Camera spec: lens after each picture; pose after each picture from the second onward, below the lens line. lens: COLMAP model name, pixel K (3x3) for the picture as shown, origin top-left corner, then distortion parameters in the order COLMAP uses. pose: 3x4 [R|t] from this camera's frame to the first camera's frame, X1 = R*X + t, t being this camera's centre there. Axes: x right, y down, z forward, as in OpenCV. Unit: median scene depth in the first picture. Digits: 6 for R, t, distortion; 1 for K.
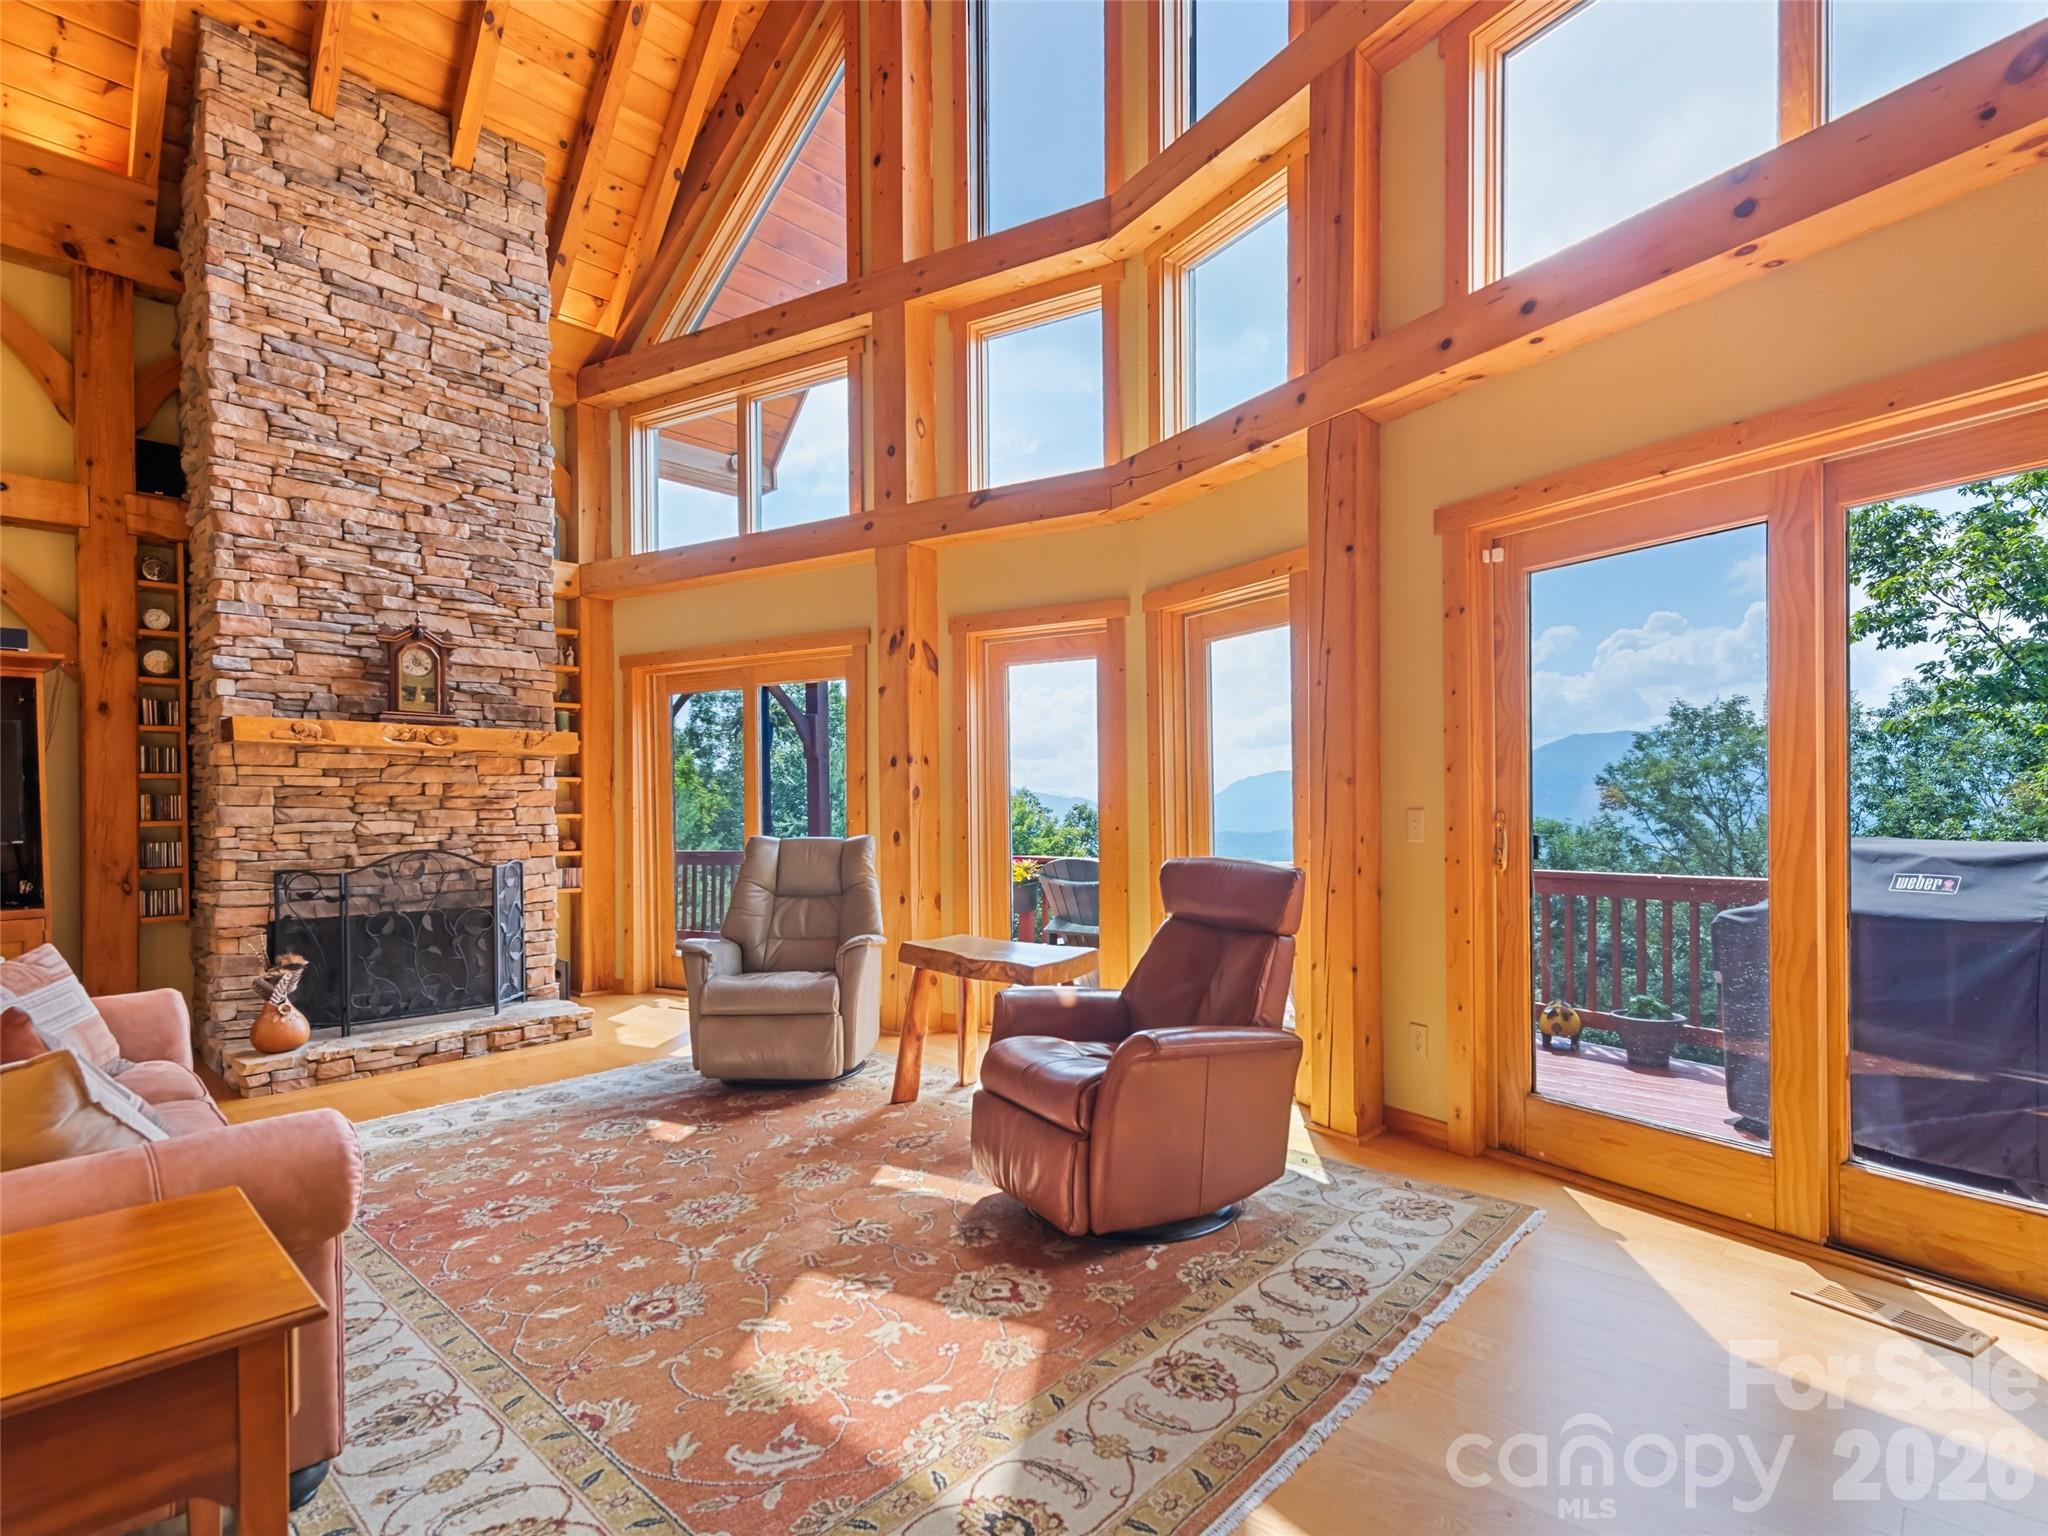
lens RADIAL K [[1006.8, 0, 1027.4], [0, 1006.8, 818.0], [0, 0, 1]] dist [0.003600, -0.001043]
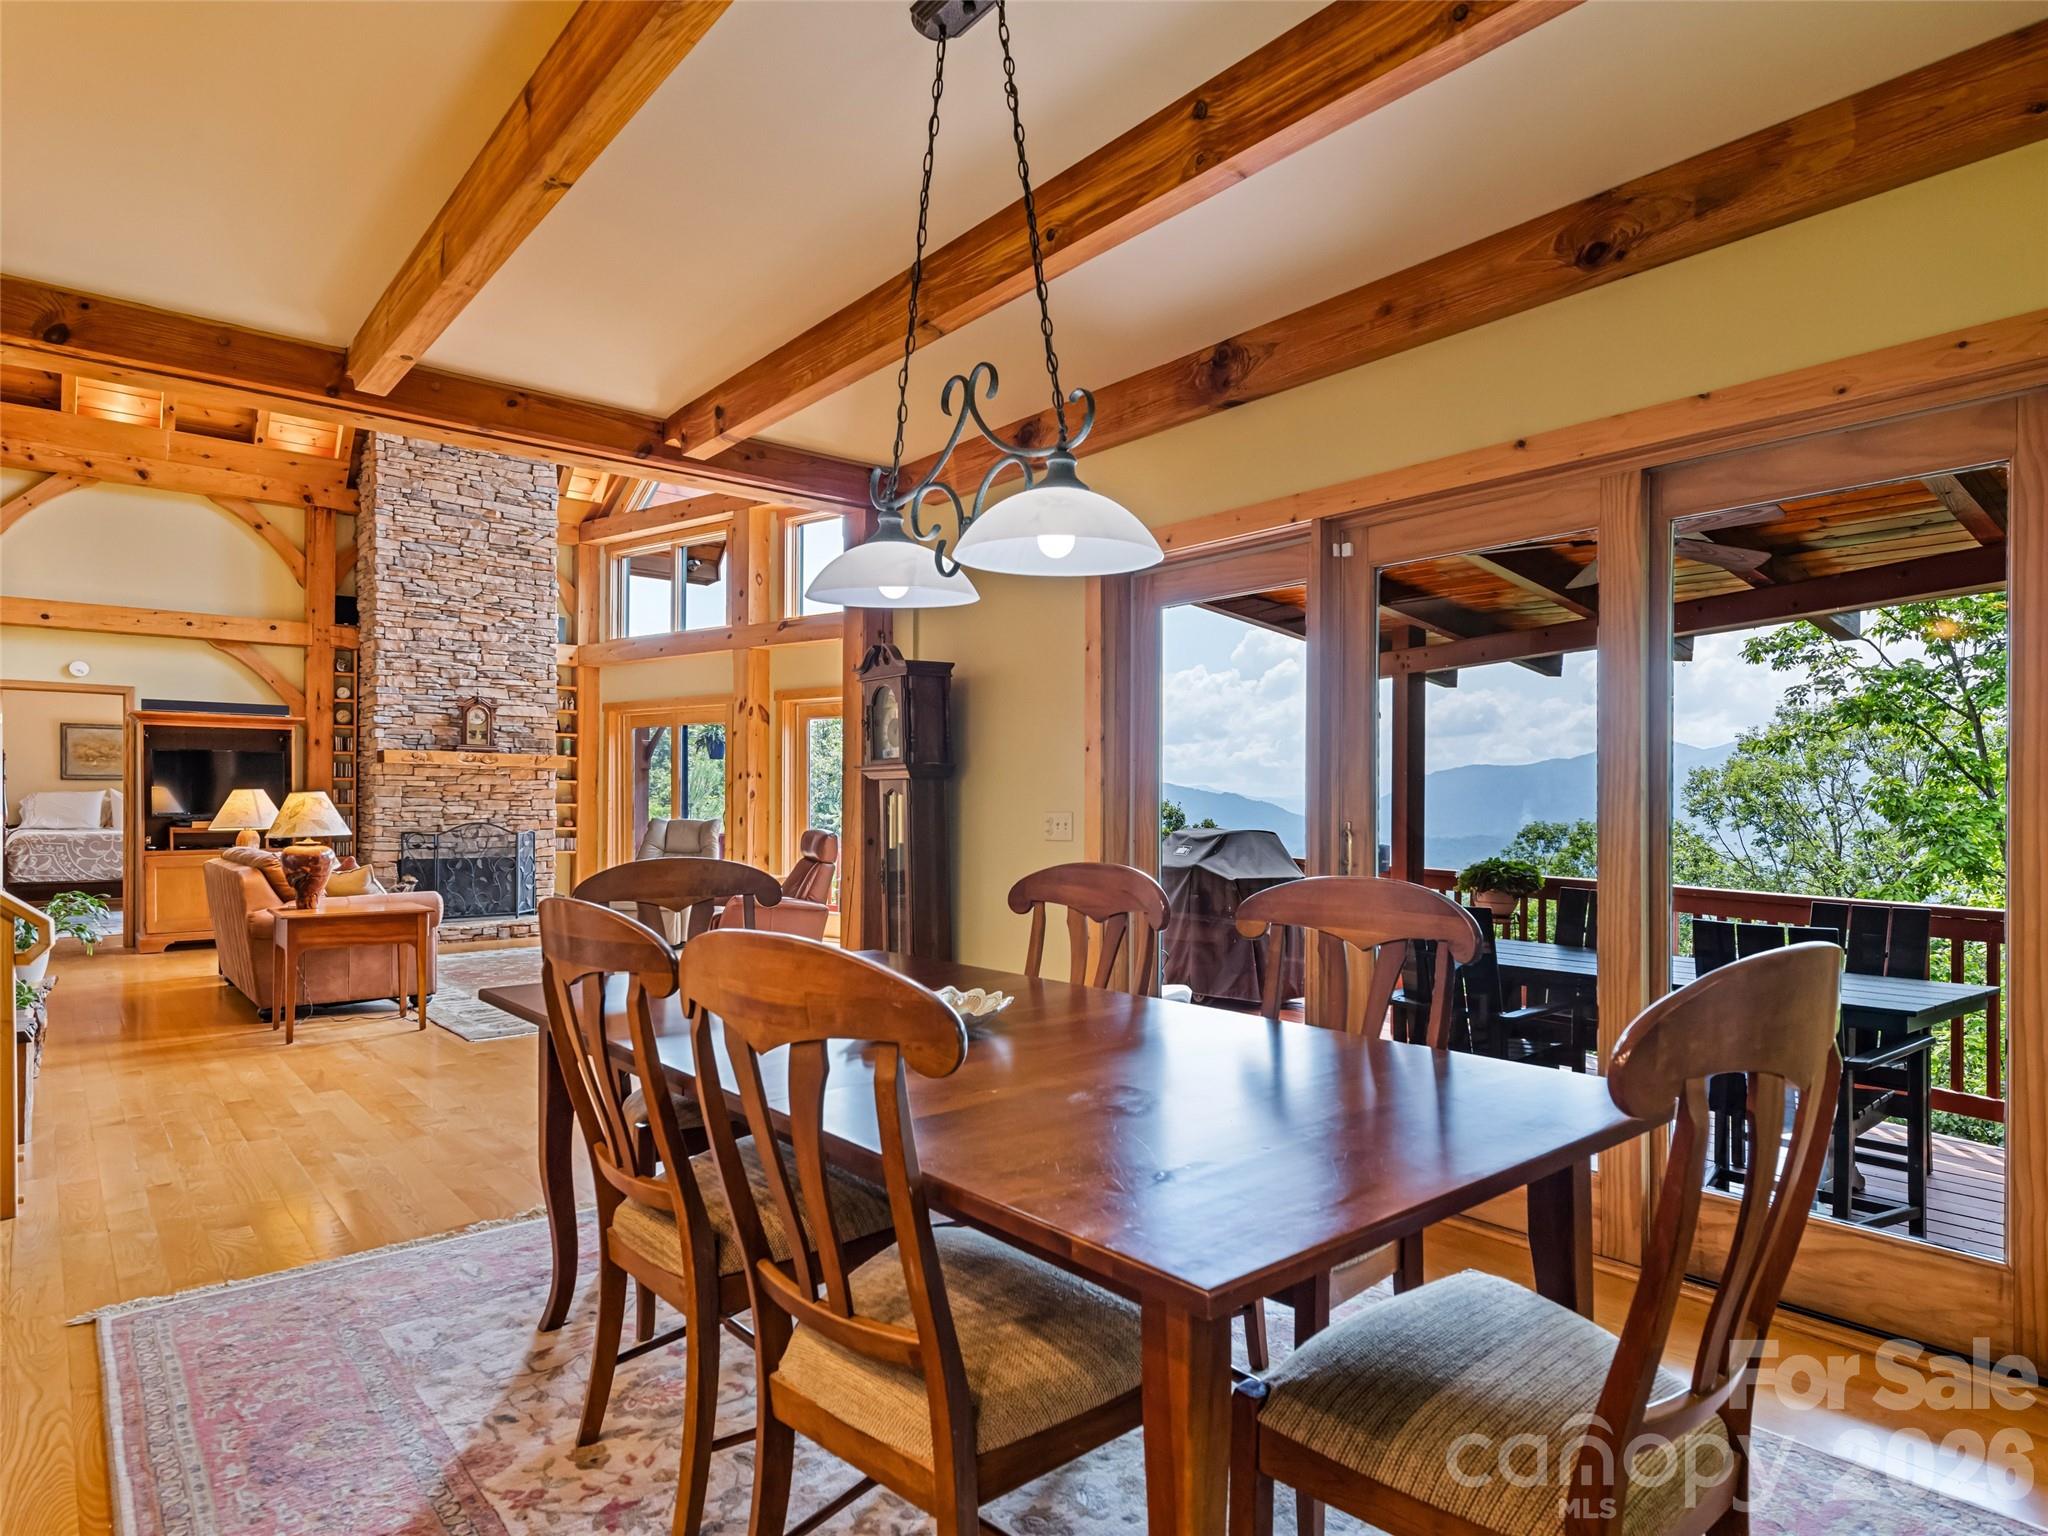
lens RADIAL K [[1132.4, 0, 1022.1], [0, 1132.4, 807.5], [0, 0, 1]] dist [0.001364, 0.000654]
pose [[0.993190, 0.016915, -0.115268, 0.584734], [-0.017590, 0.999834, -0.004846, -0.002339], [0.115167, 0.006840, 0.993323, -0.876511]]
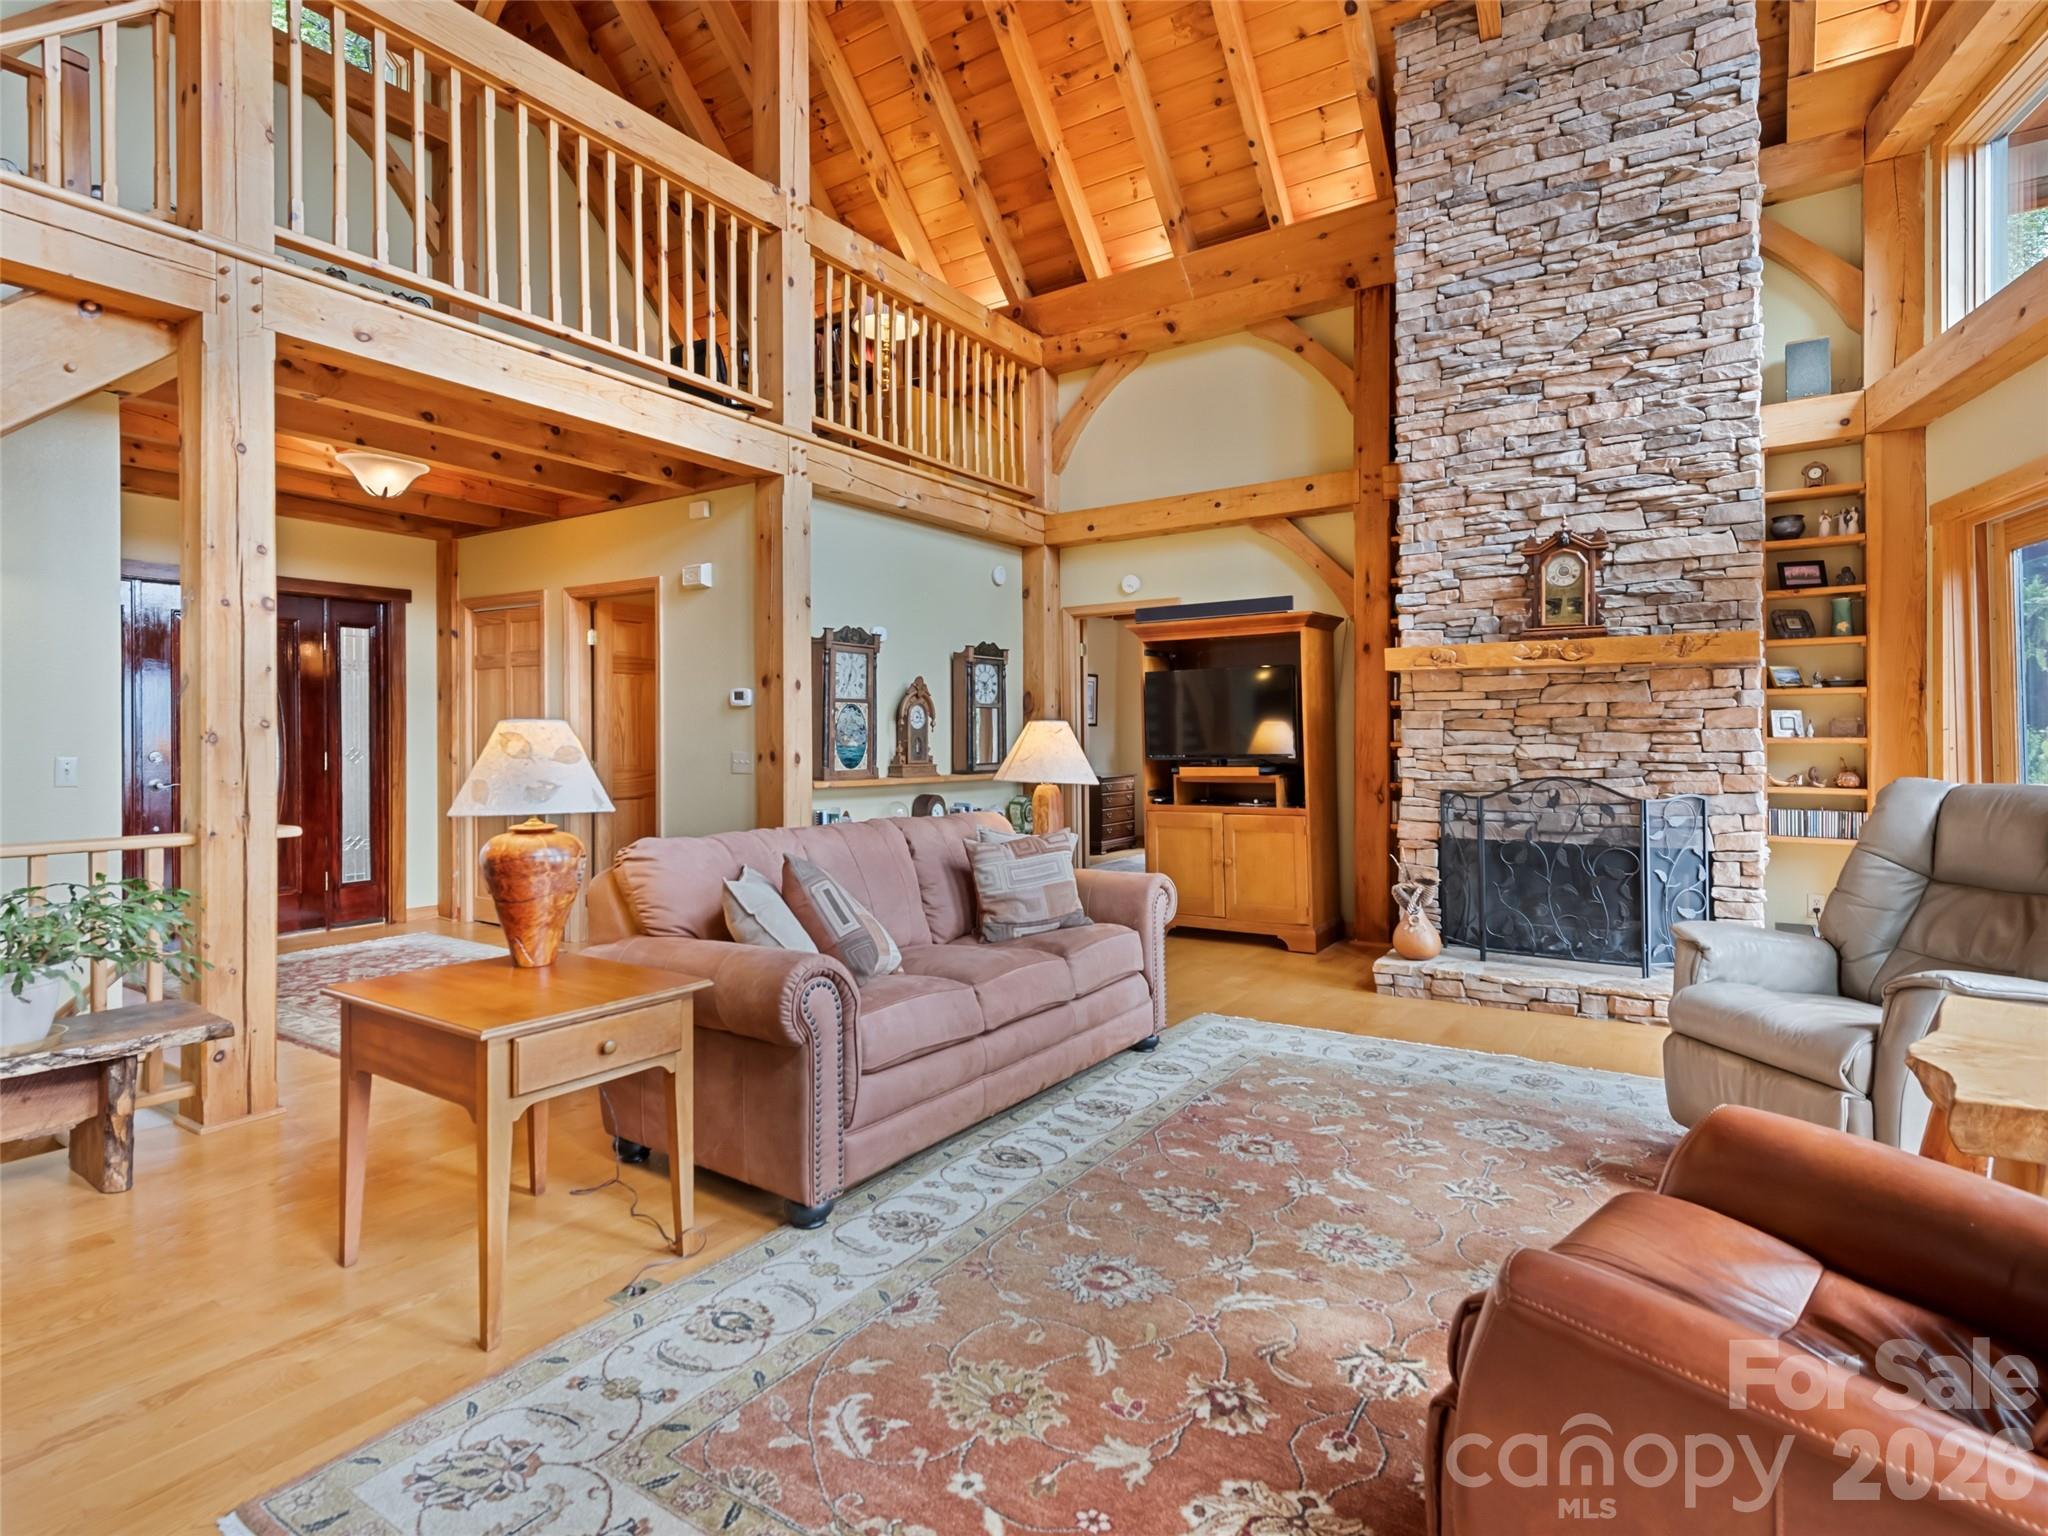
lens RADIAL K [[1072.3, 0, 1018.1], [0, 1072.3, 734.6], [0, 0, 1]] dist [0.012907, -0.001188]
pose [[0.161550, 0.004271, -0.986855, 0.280469], [-0.005543, 0.999979, 0.003421, -0.007099], [0.986849, 0.004917, 0.161571, 0.360359]]
